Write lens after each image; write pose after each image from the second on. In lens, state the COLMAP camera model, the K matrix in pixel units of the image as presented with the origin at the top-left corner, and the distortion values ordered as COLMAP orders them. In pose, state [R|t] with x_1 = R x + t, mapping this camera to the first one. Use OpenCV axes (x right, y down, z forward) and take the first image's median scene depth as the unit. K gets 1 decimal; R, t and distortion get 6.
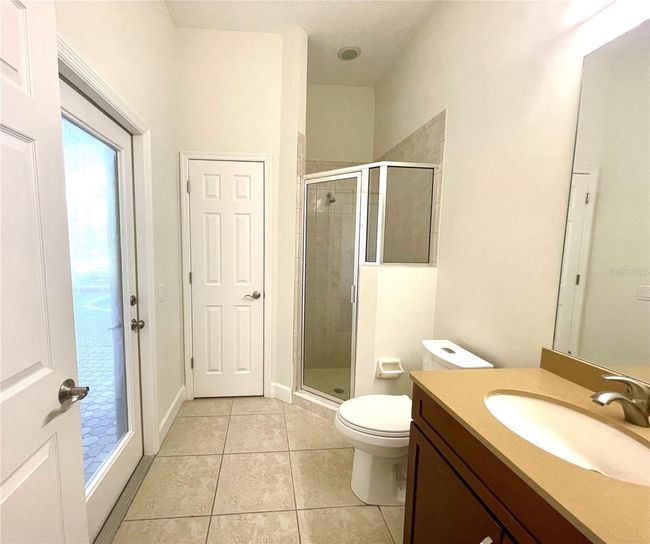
lens RADIAL K [[287.3, 0, 324.4], [0, 287.3, 283.6], [0, 0, 1]] dist [-0.004338, -0.000203]
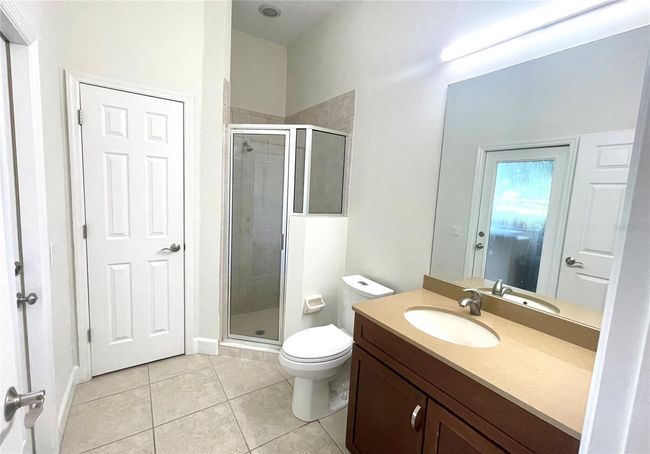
lens RADIAL K [[285.9, 0, 325.0], [0, 285.9, 227.0], [0, 0, 1]] dist [0.001502, 0.000003]
pose [[0.875530, -0.027260, 0.482394, -0.285996], [0.010192, 0.999227, 0.037968, -0.061419], [-0.483056, -0.028326, 0.875131, -0.029696]]
